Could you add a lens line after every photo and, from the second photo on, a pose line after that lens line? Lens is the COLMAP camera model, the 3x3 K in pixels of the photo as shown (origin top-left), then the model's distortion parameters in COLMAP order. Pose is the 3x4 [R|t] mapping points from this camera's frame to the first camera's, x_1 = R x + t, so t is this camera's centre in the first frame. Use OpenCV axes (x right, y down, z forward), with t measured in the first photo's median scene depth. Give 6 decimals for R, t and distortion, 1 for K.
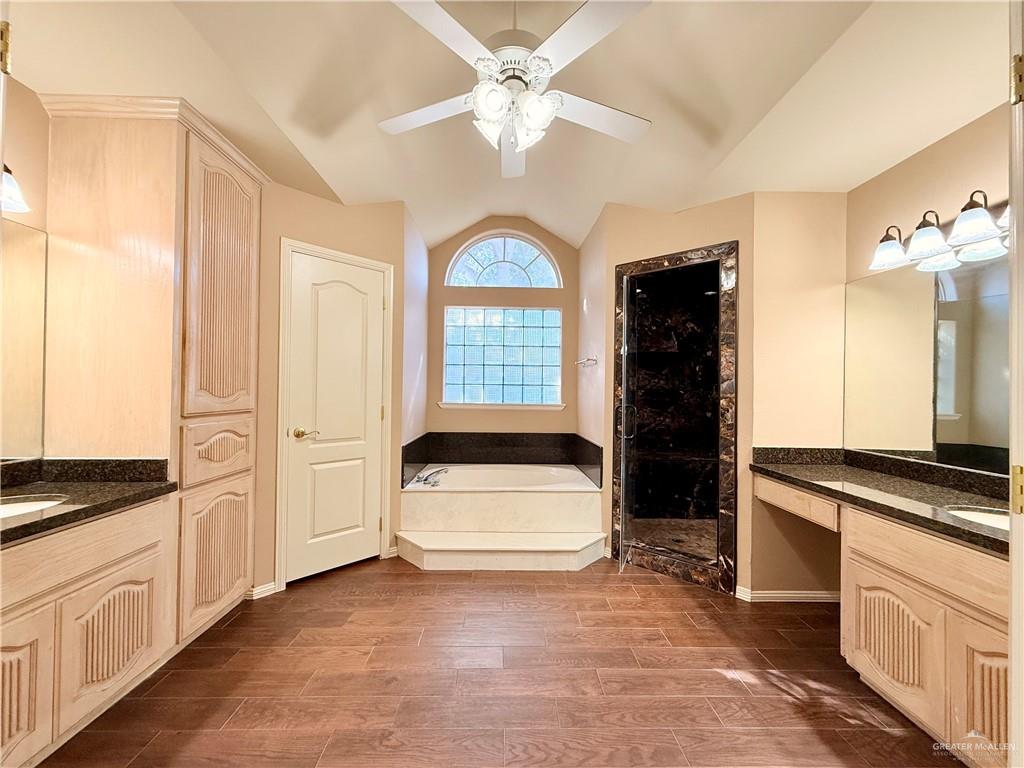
lens RADIAL K [[409.6, 0, 509.7], [0, 409.6, 388.3], [0, 0, 1]] dist [0.003487, 0.000218]
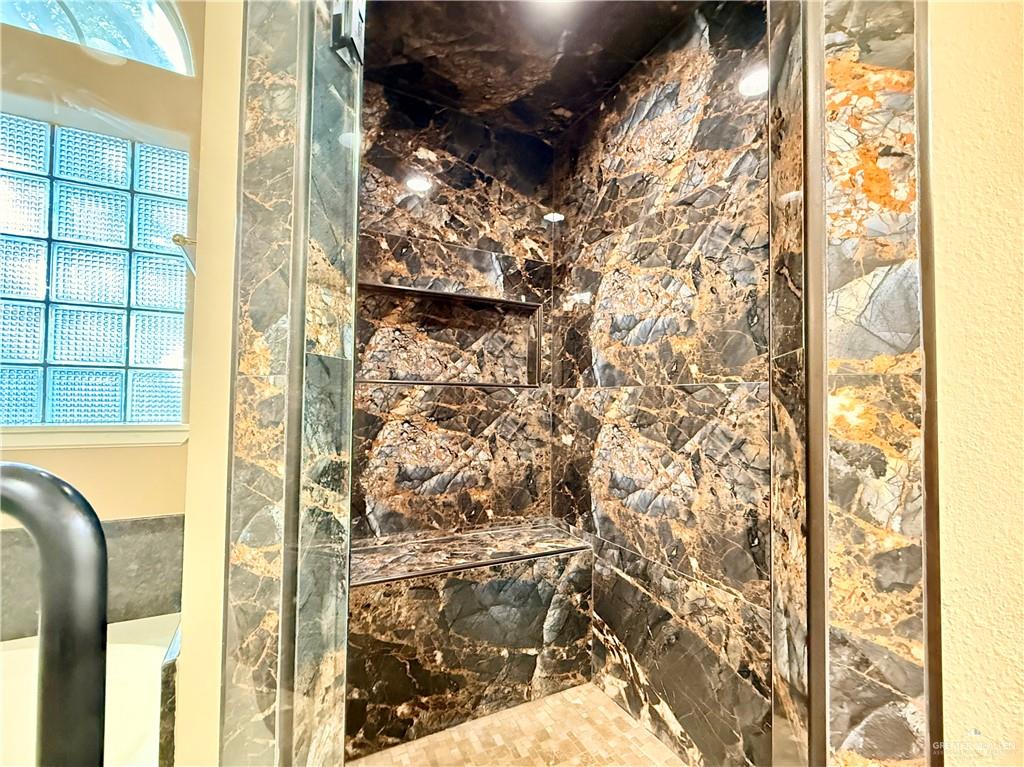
lens RADIAL K [[448.8, 0, 510.3], [0, 448.8, 389.0], [0, 0, 1]] dist [-0.000989, -0.000079]
pose [[0.901544, 0.011030, 0.432547, 0.333809], [-0.000924, 0.999722, -0.023567, 0.030664], [-0.432687, 0.020847, 0.901303, 0.906008]]
